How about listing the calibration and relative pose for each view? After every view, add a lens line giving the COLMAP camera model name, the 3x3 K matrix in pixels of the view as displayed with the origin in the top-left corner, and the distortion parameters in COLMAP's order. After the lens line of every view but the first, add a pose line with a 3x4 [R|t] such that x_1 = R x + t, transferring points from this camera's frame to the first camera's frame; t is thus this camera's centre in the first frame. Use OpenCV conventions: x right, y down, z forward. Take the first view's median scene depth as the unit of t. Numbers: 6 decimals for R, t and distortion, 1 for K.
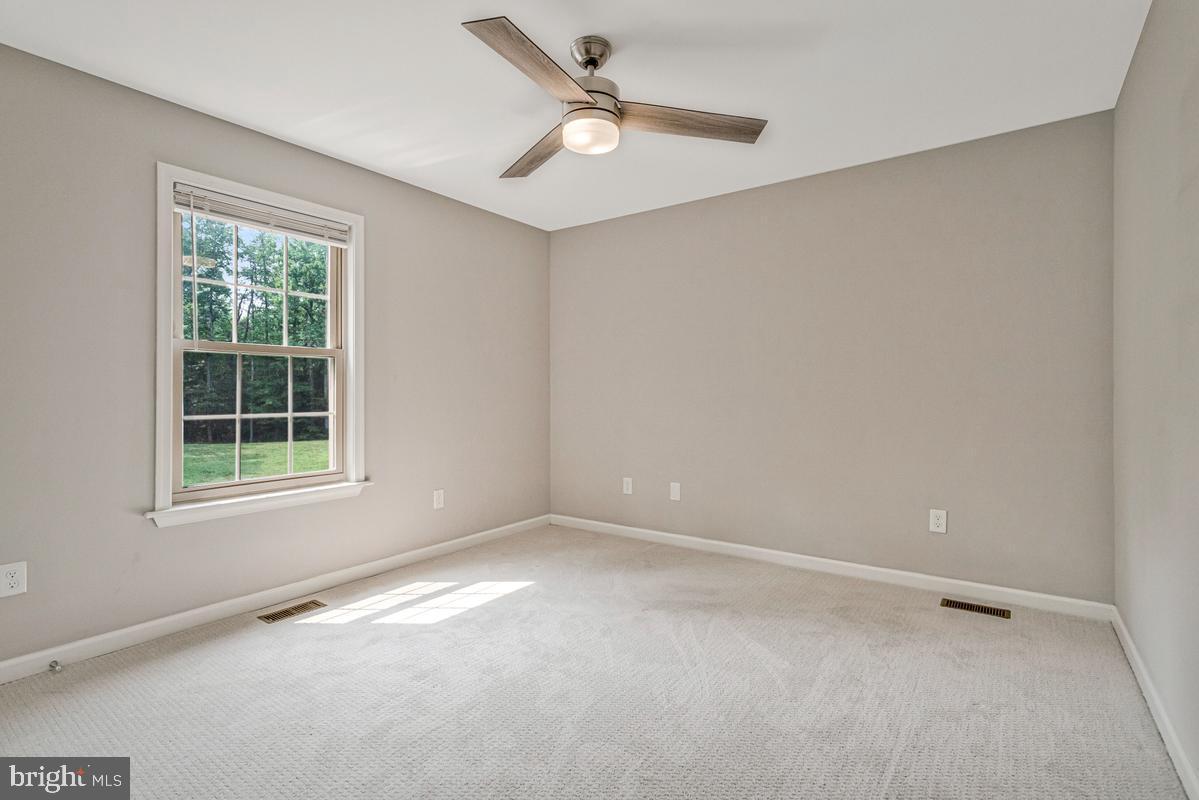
lens RADIAL K [[573.0, 0, 599.1], [0, 573.0, 391.2], [0, 0, 1]] dist [-0.001647, -0.000004]
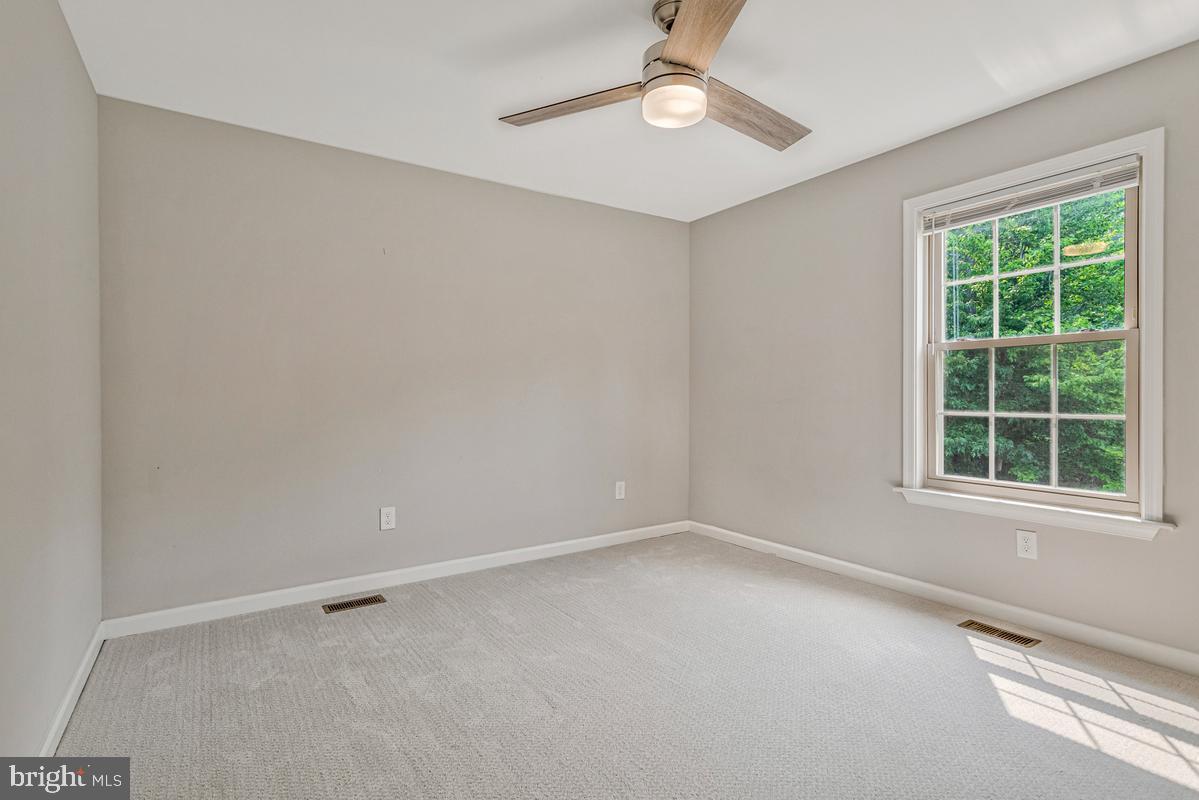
lens RADIAL K [[573.0, 0, 599.1], [0, 573.0, 391.2], [0, 0, 1]] dist [-0.001647, -0.000004]
pose [[-0.348648, 0.002767, -0.937250, 0.521543], [0.003997, 0.999991, 0.001466, 0.000651], [0.937245, -0.003235, -0.348656, 0.720208]]
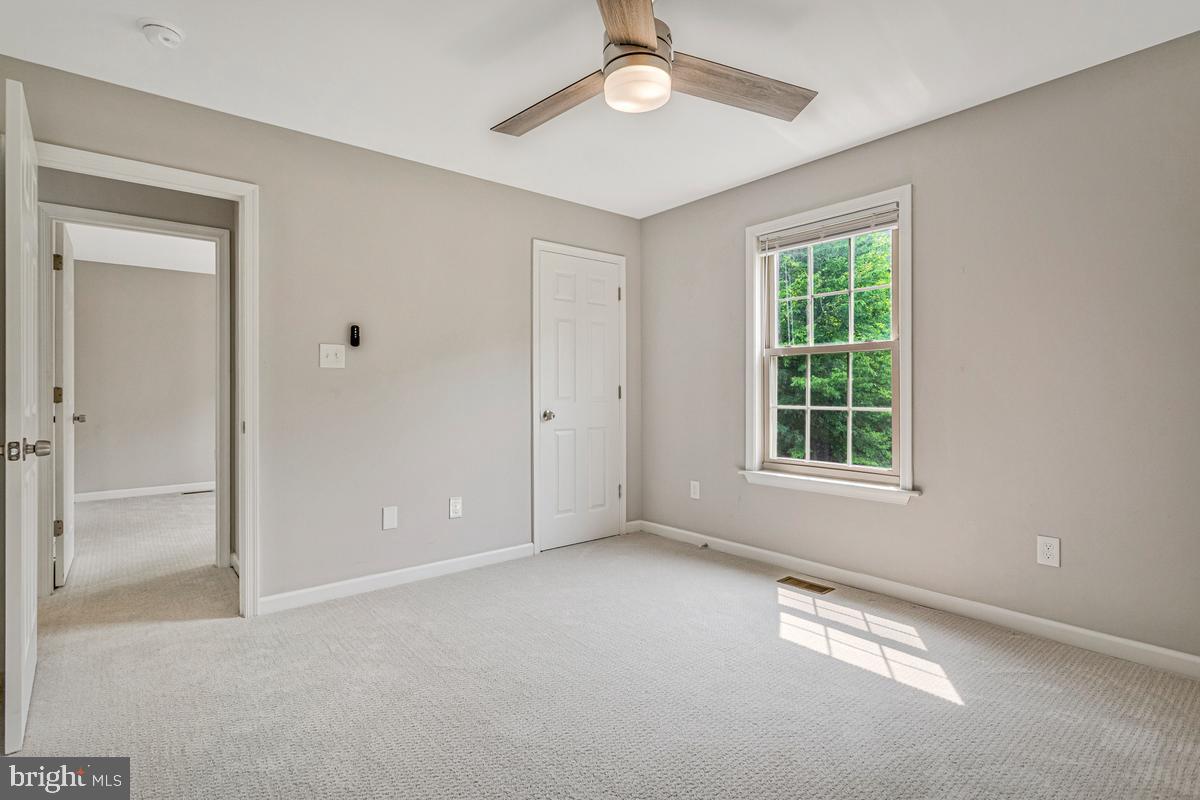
lens RADIAL K [[575.4, 0, 578.7], [0, 575.4, 400.9], [0, 0, 1]] dist [-0.000056, 0.000003]
pose [[-0.278227, 0.025478, -0.960177, 0.647330], [0.006494, 0.999675, 0.024645, -0.002378], [0.960493, 0.000622, -0.278302, 0.888131]]
